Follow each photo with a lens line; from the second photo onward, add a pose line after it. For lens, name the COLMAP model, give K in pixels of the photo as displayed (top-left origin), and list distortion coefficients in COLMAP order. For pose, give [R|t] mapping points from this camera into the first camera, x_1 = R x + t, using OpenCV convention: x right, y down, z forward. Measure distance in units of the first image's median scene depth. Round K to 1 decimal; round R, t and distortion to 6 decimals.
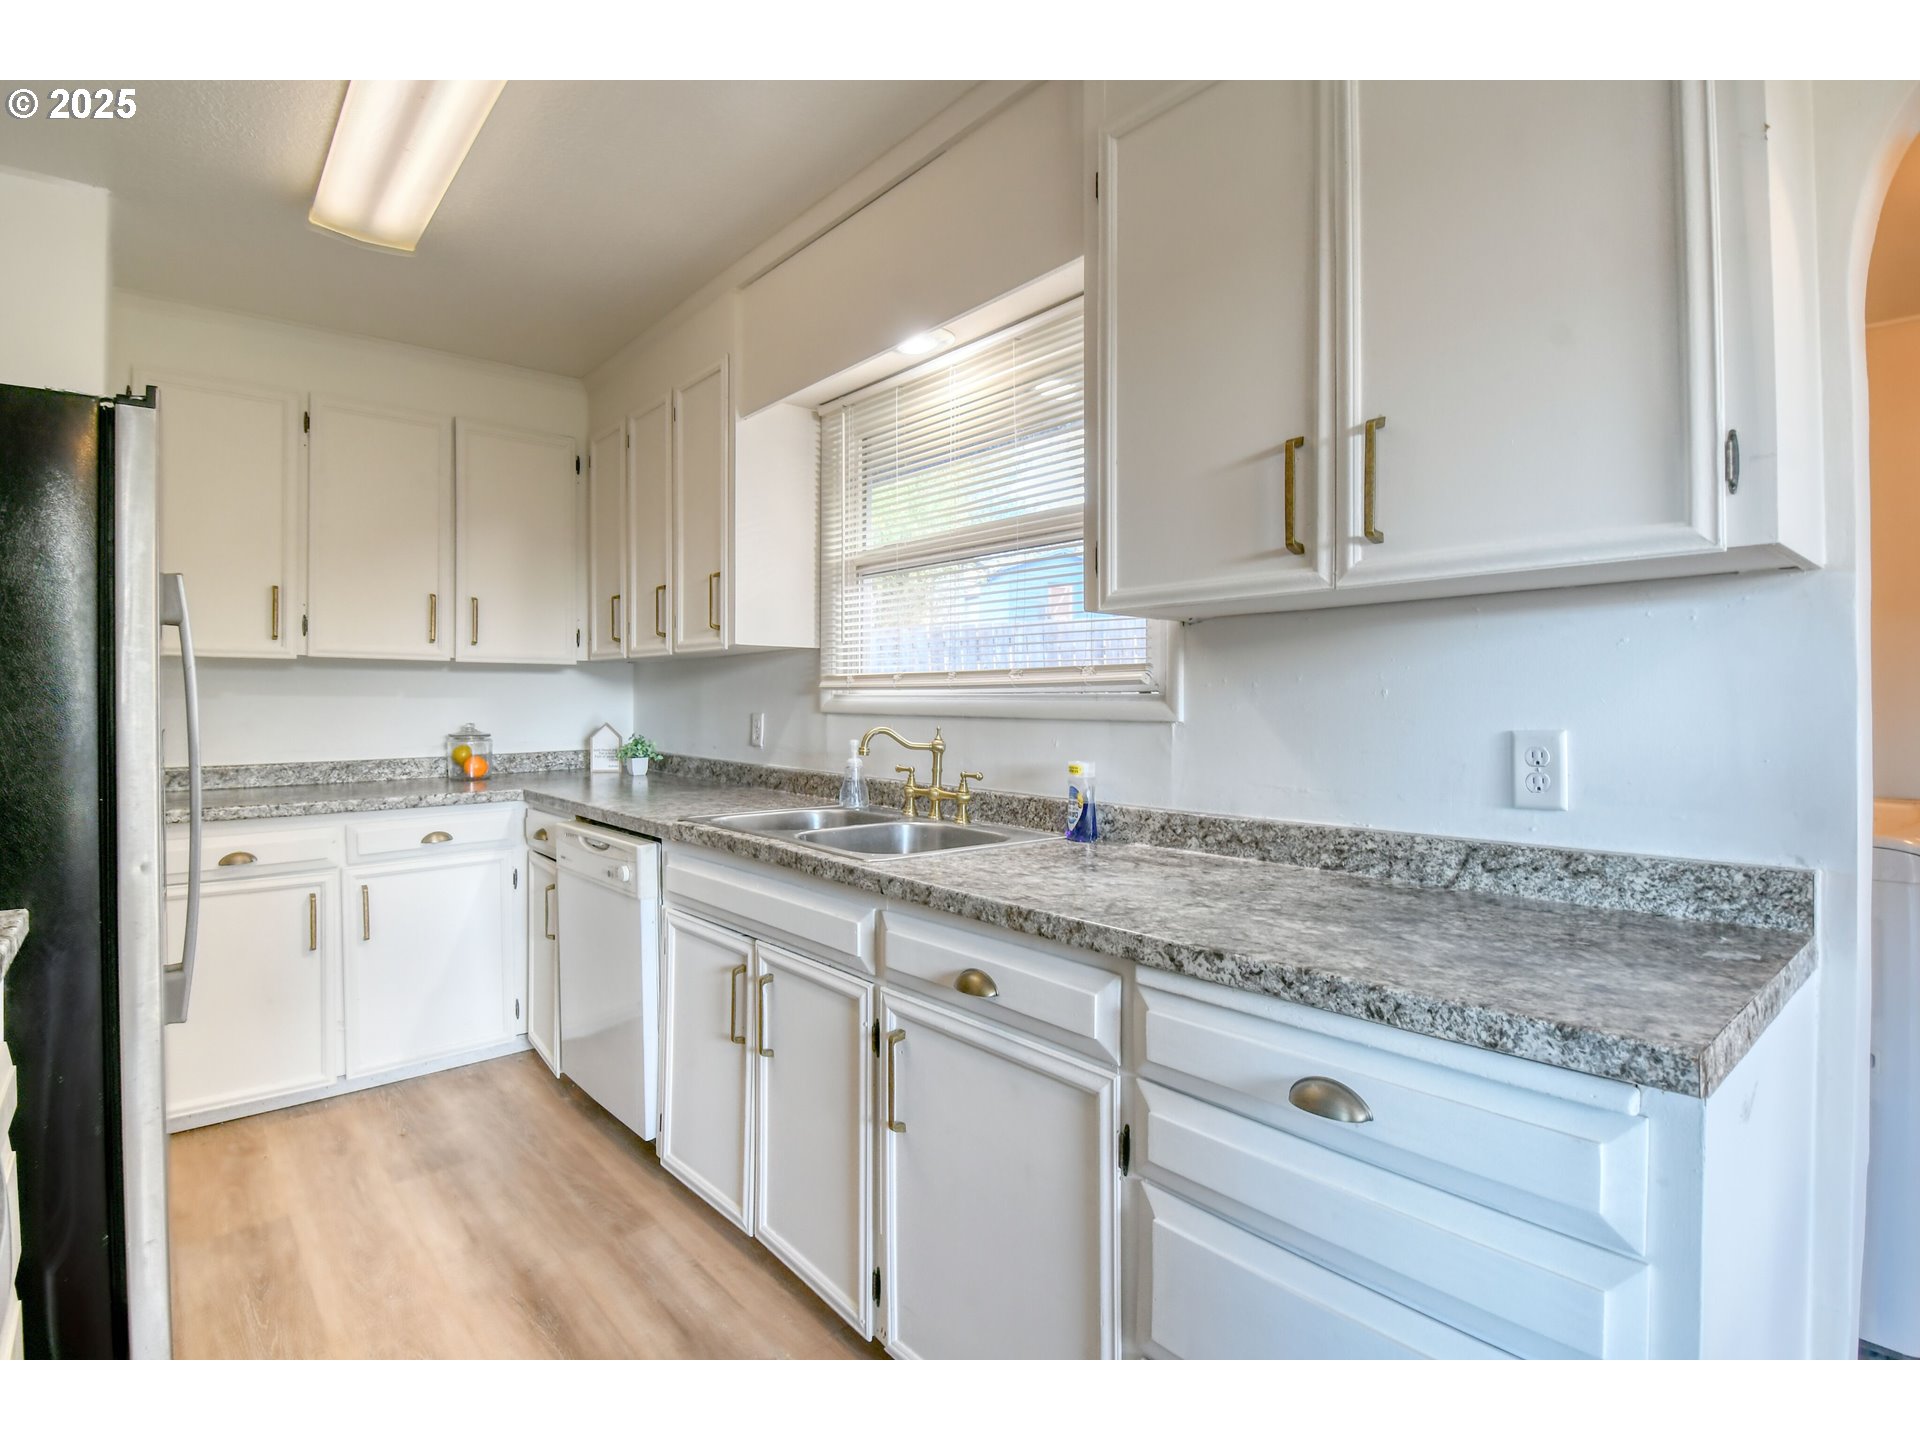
lens RADIAL K [[935.1, 0, 961.9], [0, 935.1, 694.2], [0, 0, 1]] dist [-0.144212, -0.000089]
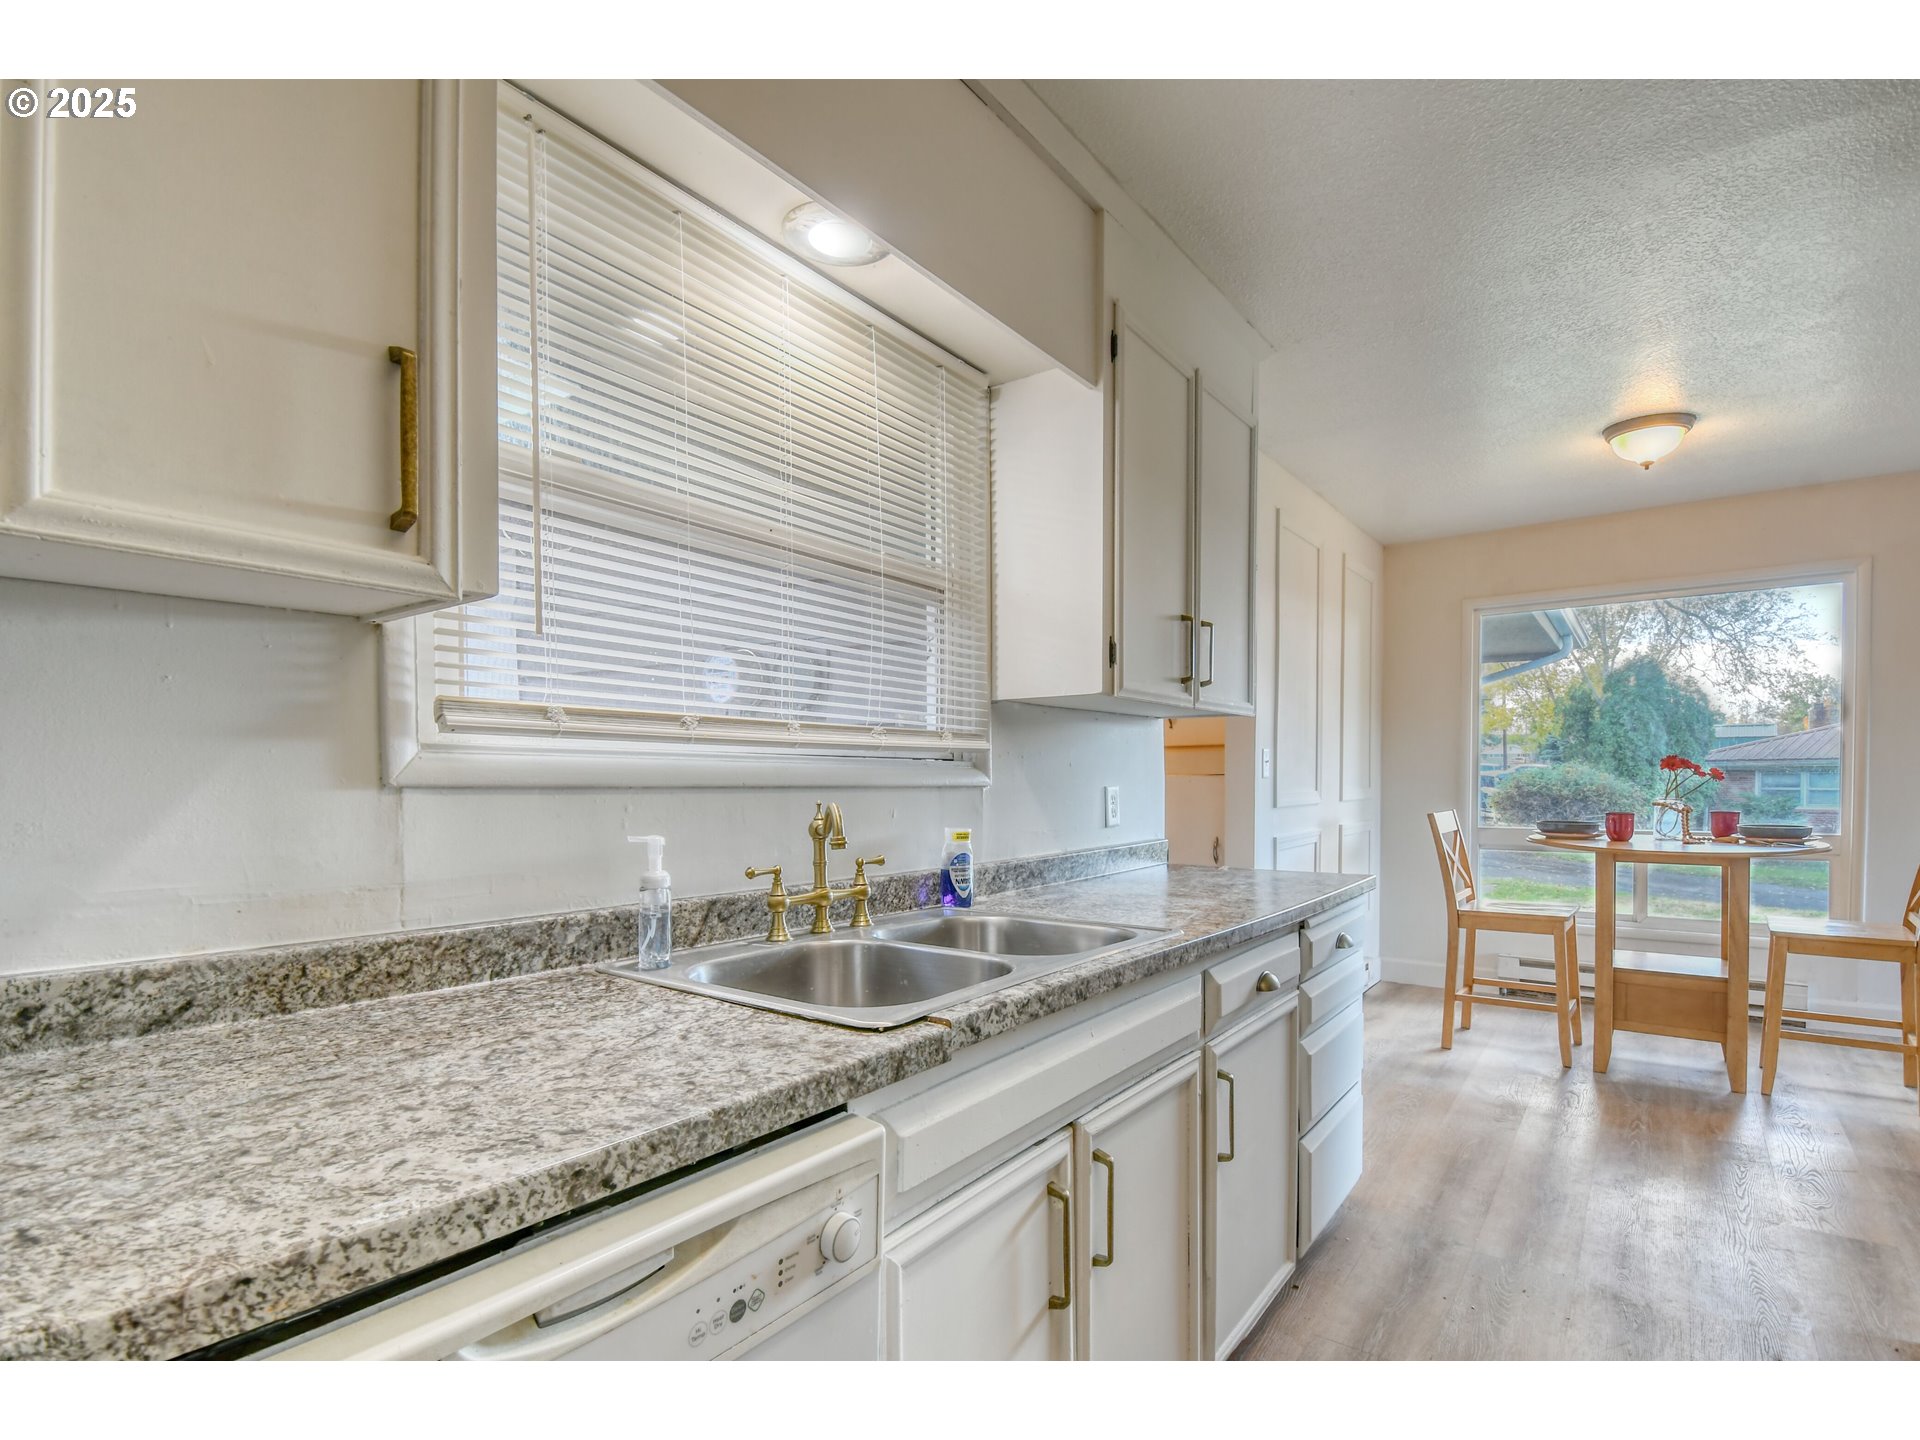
lens RADIAL K [[933.7, 0, 964.6], [0, 933.7, 759.4], [0, 0, 1]] dist [0.000077, -0.018832]
pose [[-0.210274, 0.024872, 0.977326, -0.702931], [-0.002979, 0.999655, -0.026081, 0.021198], [-0.977638, -0.008395, -0.210127, 0.991417]]
